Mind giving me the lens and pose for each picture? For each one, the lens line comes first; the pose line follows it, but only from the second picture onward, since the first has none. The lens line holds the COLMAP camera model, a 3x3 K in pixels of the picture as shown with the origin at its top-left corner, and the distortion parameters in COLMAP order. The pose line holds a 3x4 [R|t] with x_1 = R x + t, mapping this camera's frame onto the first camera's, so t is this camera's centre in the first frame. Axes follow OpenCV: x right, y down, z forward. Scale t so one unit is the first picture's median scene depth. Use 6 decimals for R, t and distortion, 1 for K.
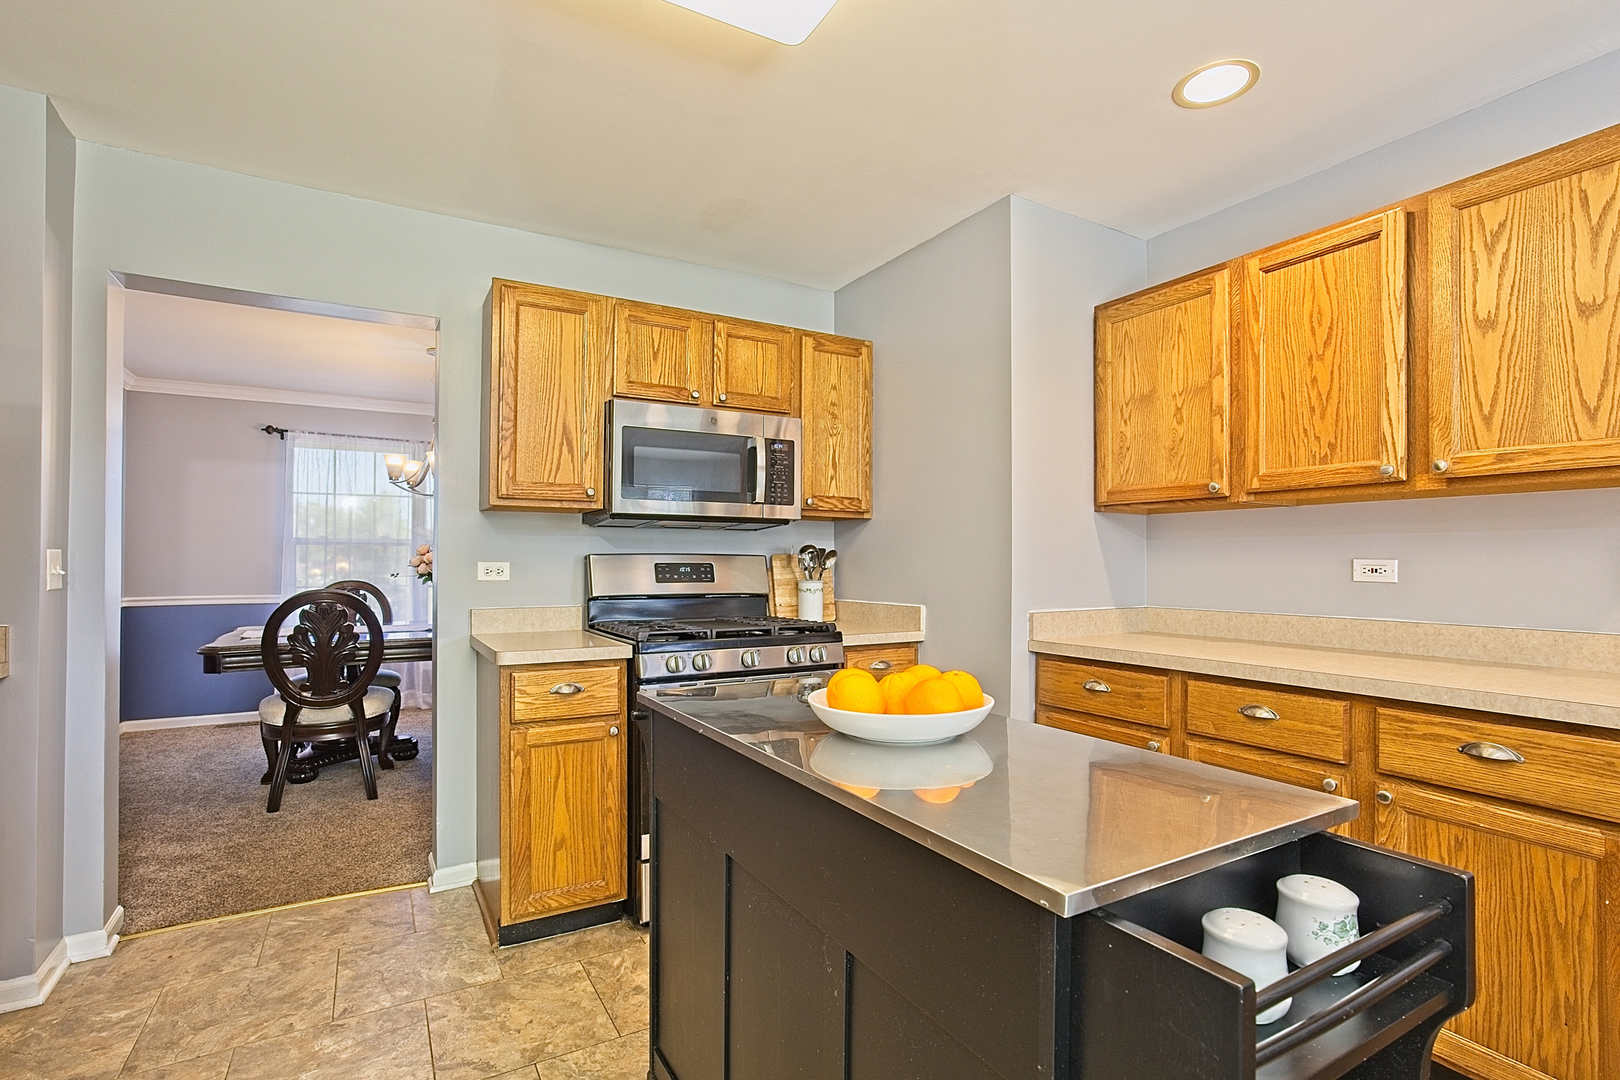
lens RADIAL K [[769.7, 0, 766.8], [0, 769.7, 539.3], [0, 0, 1]] dist [-0.079857, 0.042906]
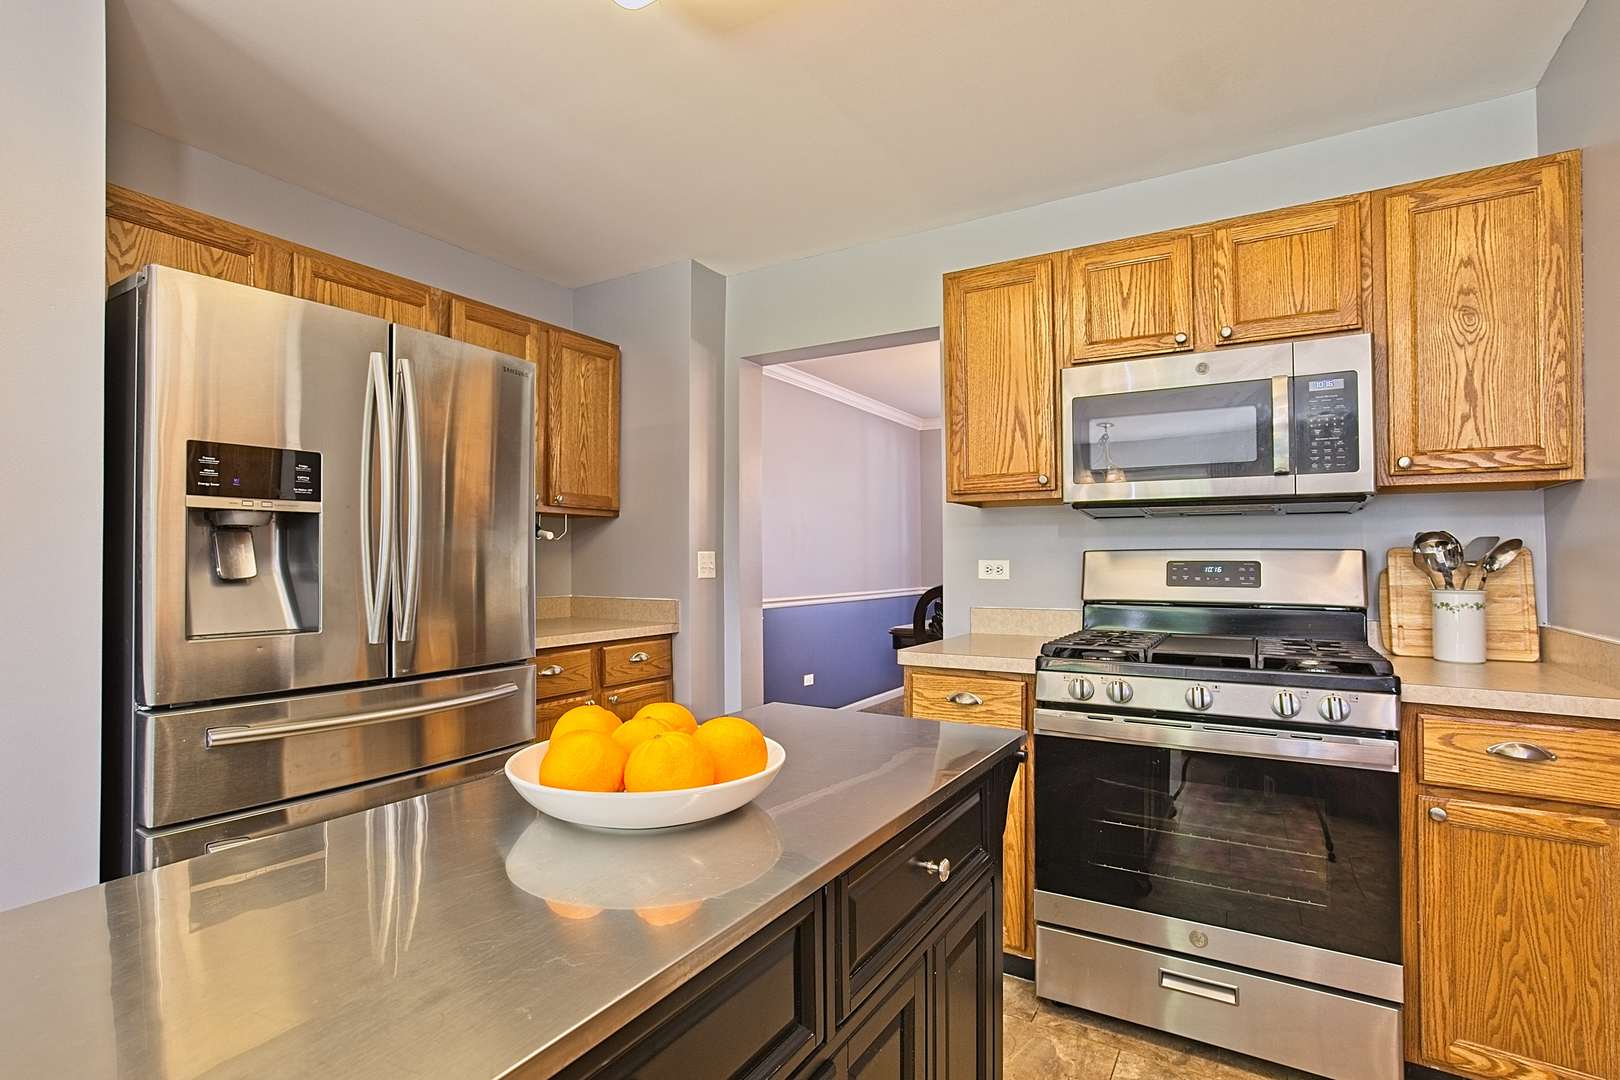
lens RADIAL K [[769.7, 0, 766.8], [0, 769.7, 539.3], [0, 0, 1]] dist [-0.079857, 0.042906]
pose [[0.499966, -0.021996, -0.865765, 0.330566], [0.027519, 0.999576, -0.009504, 0.004891], [0.865608, -0.019073, 0.500360, 0.266093]]
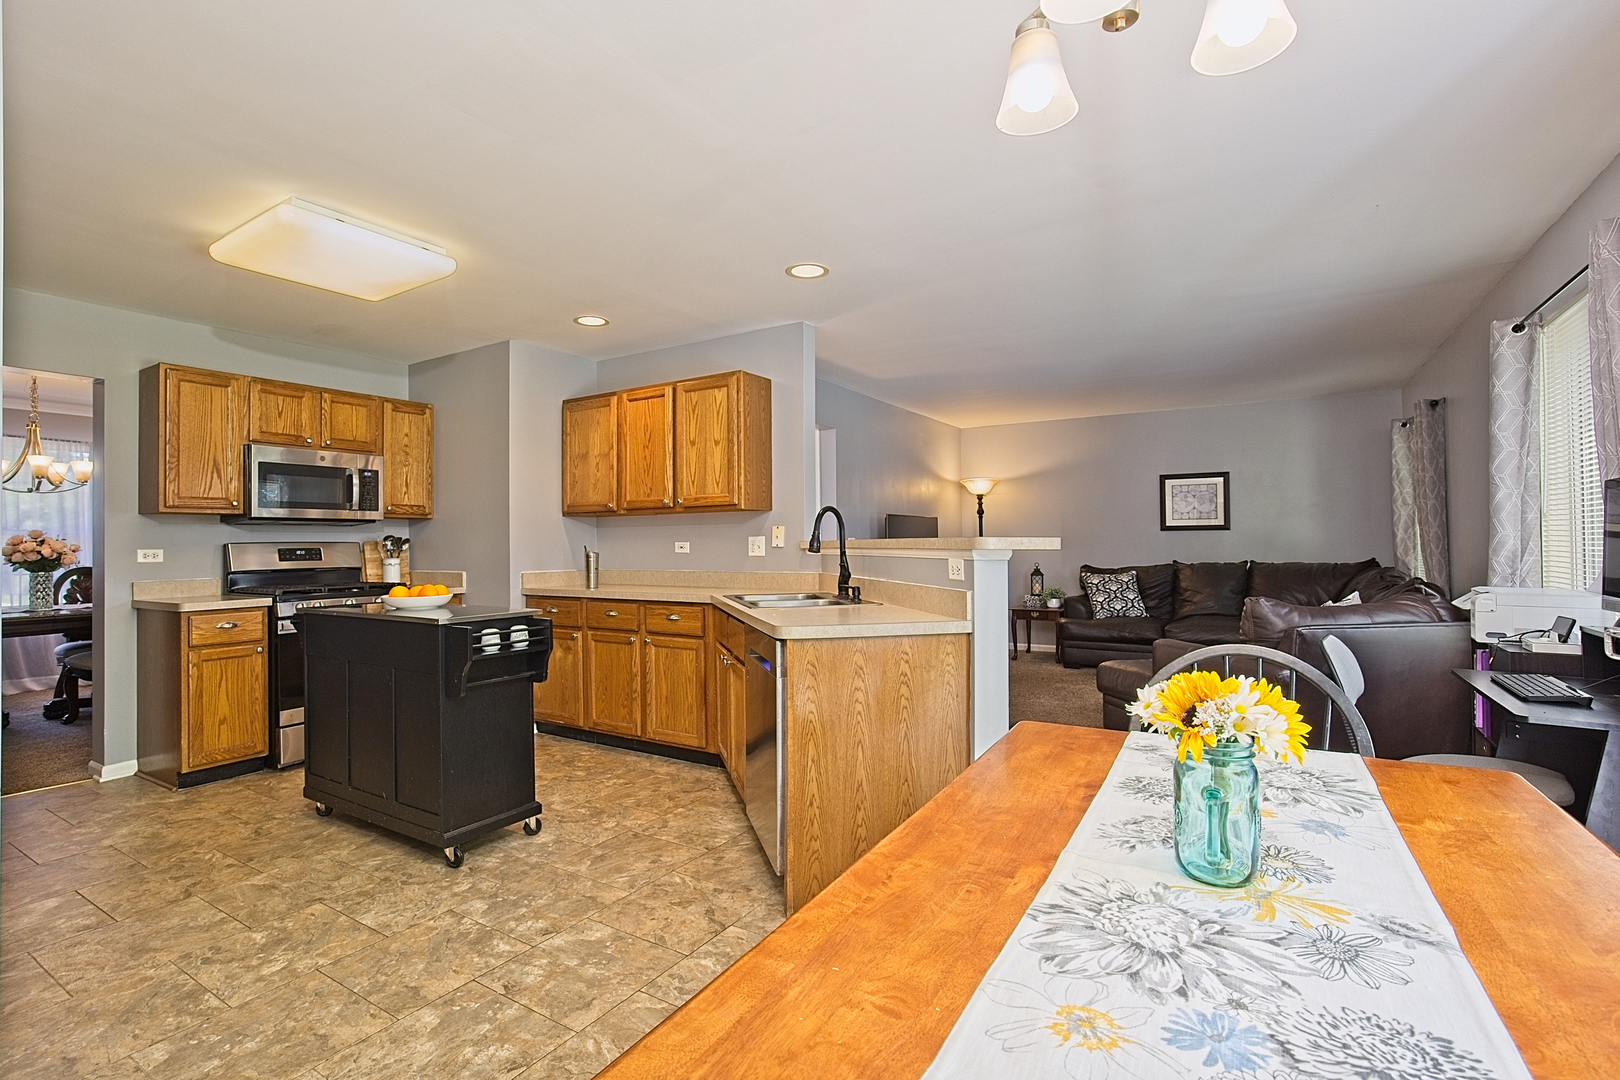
lens RADIAL K [[769.7, 0, 766.8], [0, 769.7, 539.3], [0, 0, 1]] dist [-0.079857, 0.042906]
pose [[0.881968, -0.009827, 0.471207, 0.006968], [-0.000599, 0.999758, 0.021971, -0.020719], [-0.471309, -0.019661, 0.881749, -0.773618]]
